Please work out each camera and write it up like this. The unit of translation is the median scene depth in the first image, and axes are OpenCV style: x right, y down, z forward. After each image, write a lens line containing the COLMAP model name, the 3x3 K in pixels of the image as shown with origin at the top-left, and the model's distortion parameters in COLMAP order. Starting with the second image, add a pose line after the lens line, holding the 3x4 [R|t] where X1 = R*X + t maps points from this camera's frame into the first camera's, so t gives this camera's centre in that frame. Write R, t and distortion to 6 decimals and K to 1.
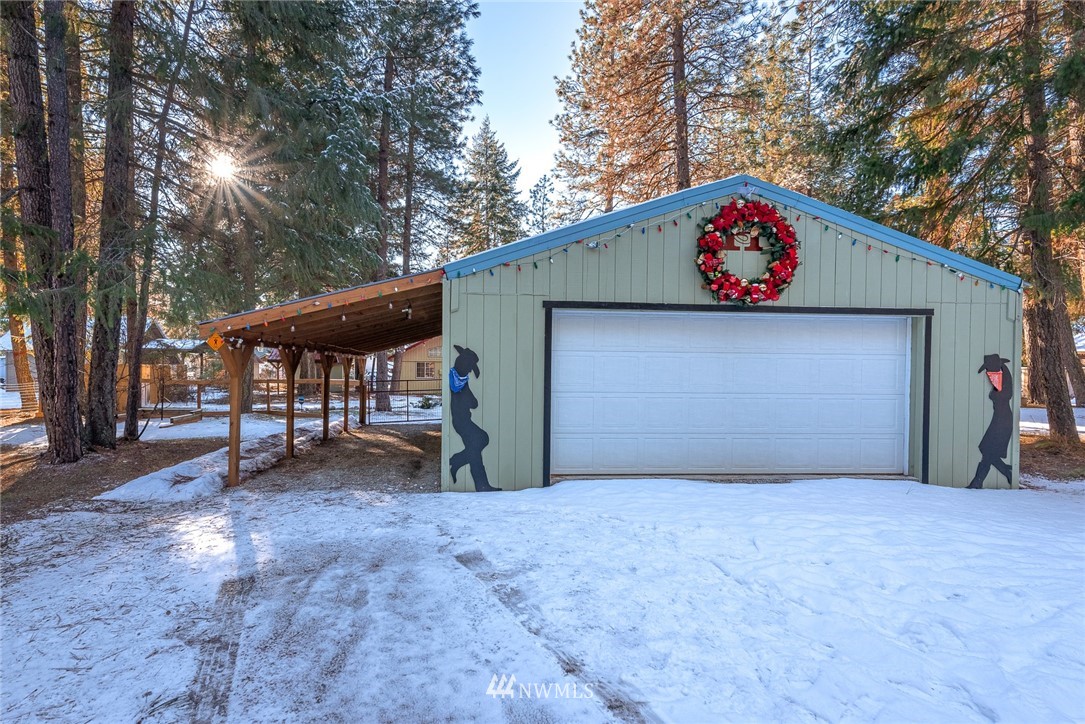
lens RADIAL K [[488.4, 0, 508.1], [0, 488.4, 363.5], [0, 0, 1]] dist [0.002365, -0.000369]
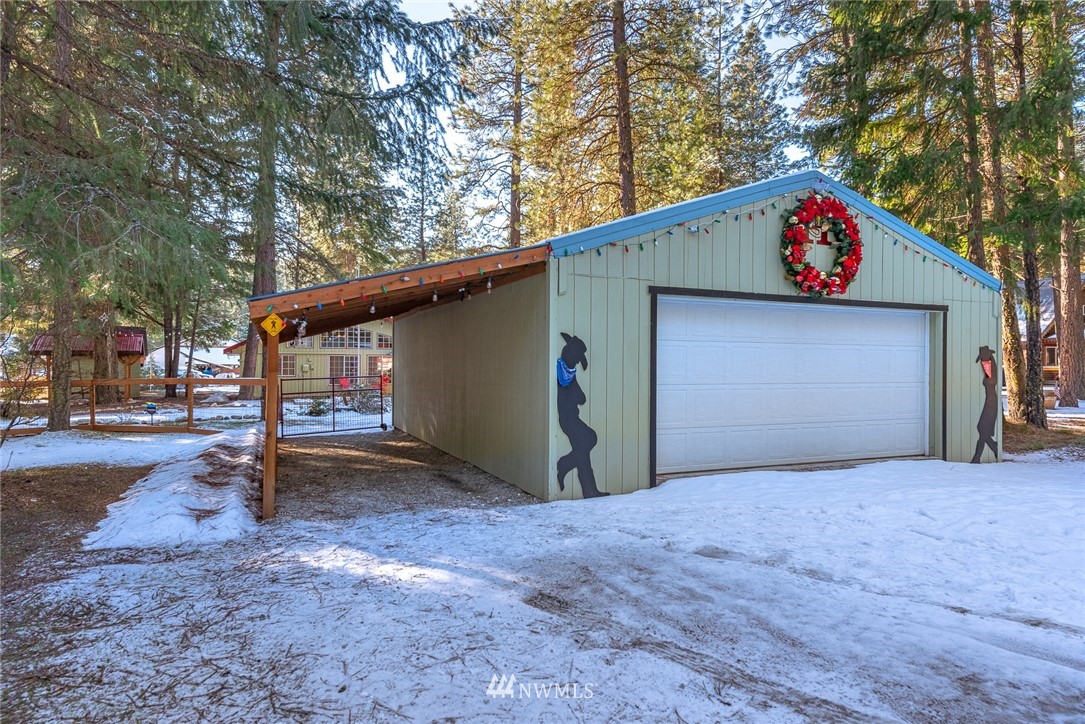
lens RADIAL K [[611.1, 0, 543.3], [0, 611.1, 349.5], [0, 0, 1]] dist [0.001101, 0.001795]
pose [[0.945578, 0.003097, 0.325380, -0.493433], [0.000982, 0.999923, -0.012371, 0.006093], [-0.325394, 0.012017, 0.945502, -0.026255]]
